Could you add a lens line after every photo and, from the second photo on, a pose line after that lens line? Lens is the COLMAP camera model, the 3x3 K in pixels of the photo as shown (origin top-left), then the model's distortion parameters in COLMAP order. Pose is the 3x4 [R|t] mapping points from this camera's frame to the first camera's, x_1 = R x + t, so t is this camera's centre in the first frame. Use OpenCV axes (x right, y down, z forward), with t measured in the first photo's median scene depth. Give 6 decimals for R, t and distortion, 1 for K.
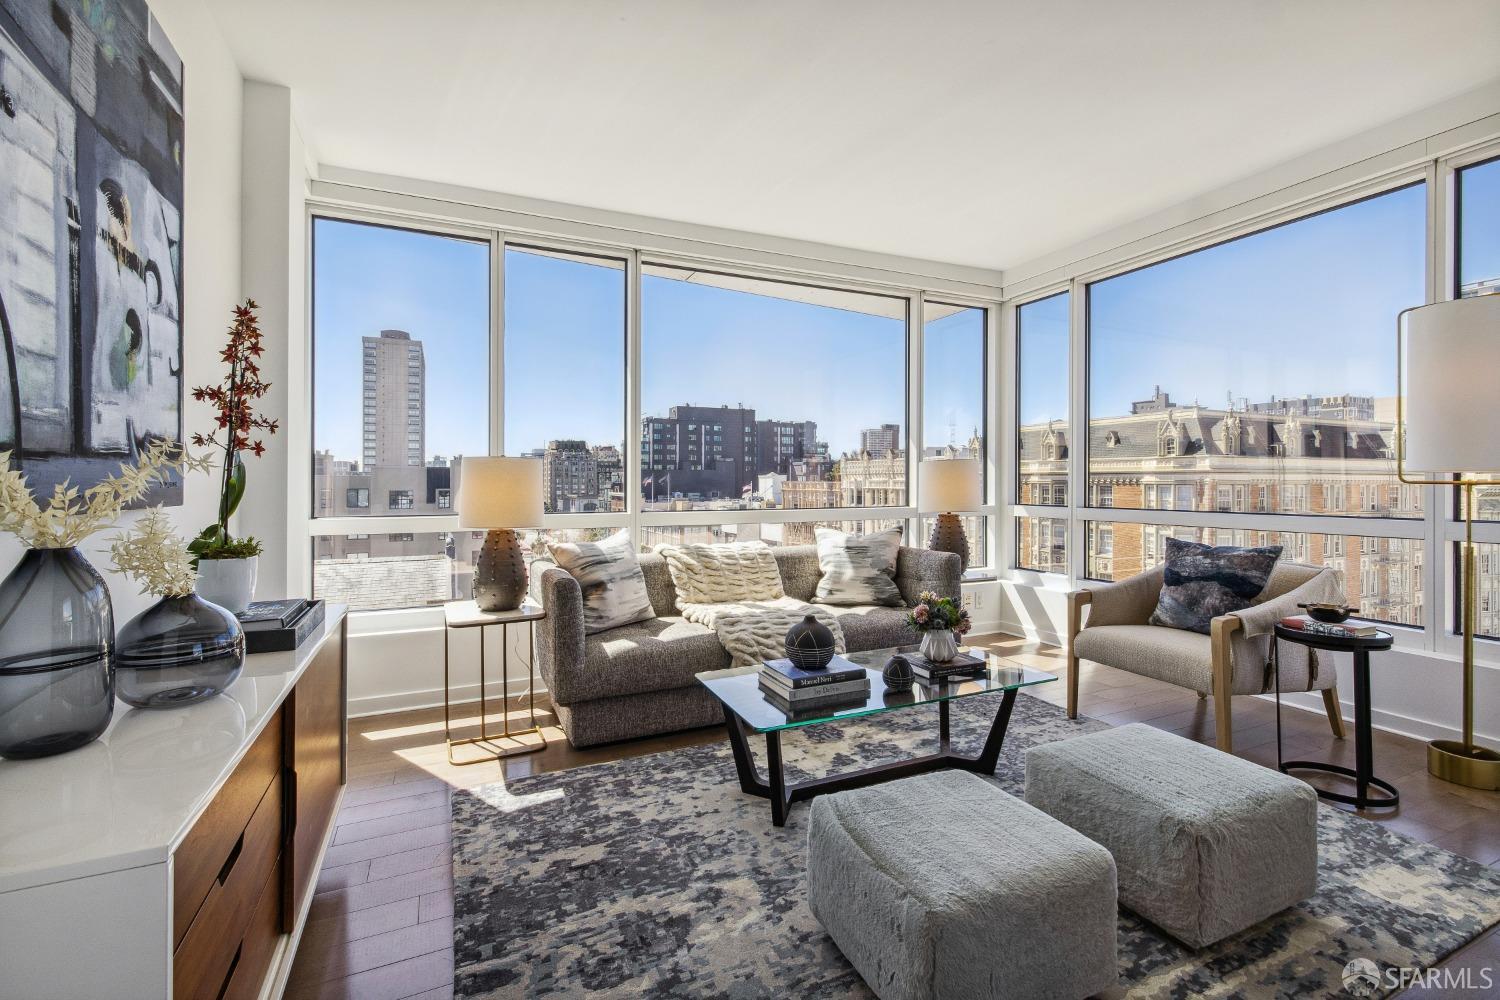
lens RADIAL K [[659.5, 0, 741.9], [0, 659.5, 478.2], [0, 0, 1]] dist [0.004591, 0.000204]
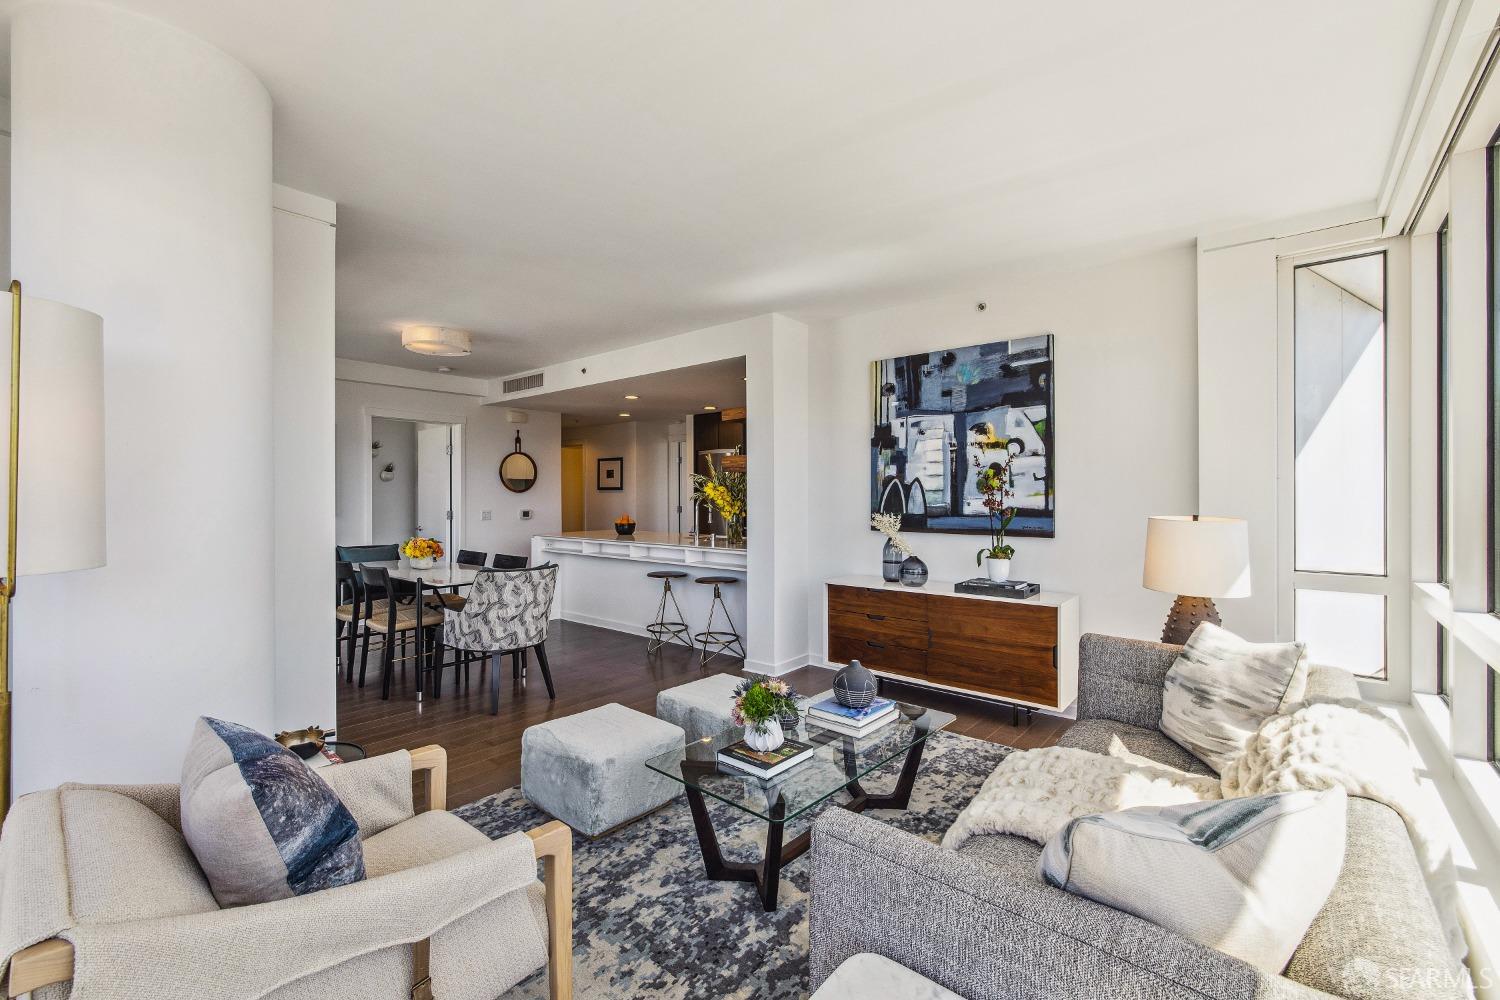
lens RADIAL K [[637.0, 0, 740.2], [0, 637.0, 496.5], [0, 0, 1]] dist [0.001195, 0.000512]
pose [[-0.904795, 0.004757, -0.425821, 0.523630], [0.004269, 0.999989, 0.002101, -0.056576], [0.425827, 0.000083, -0.904805, 1.331895]]
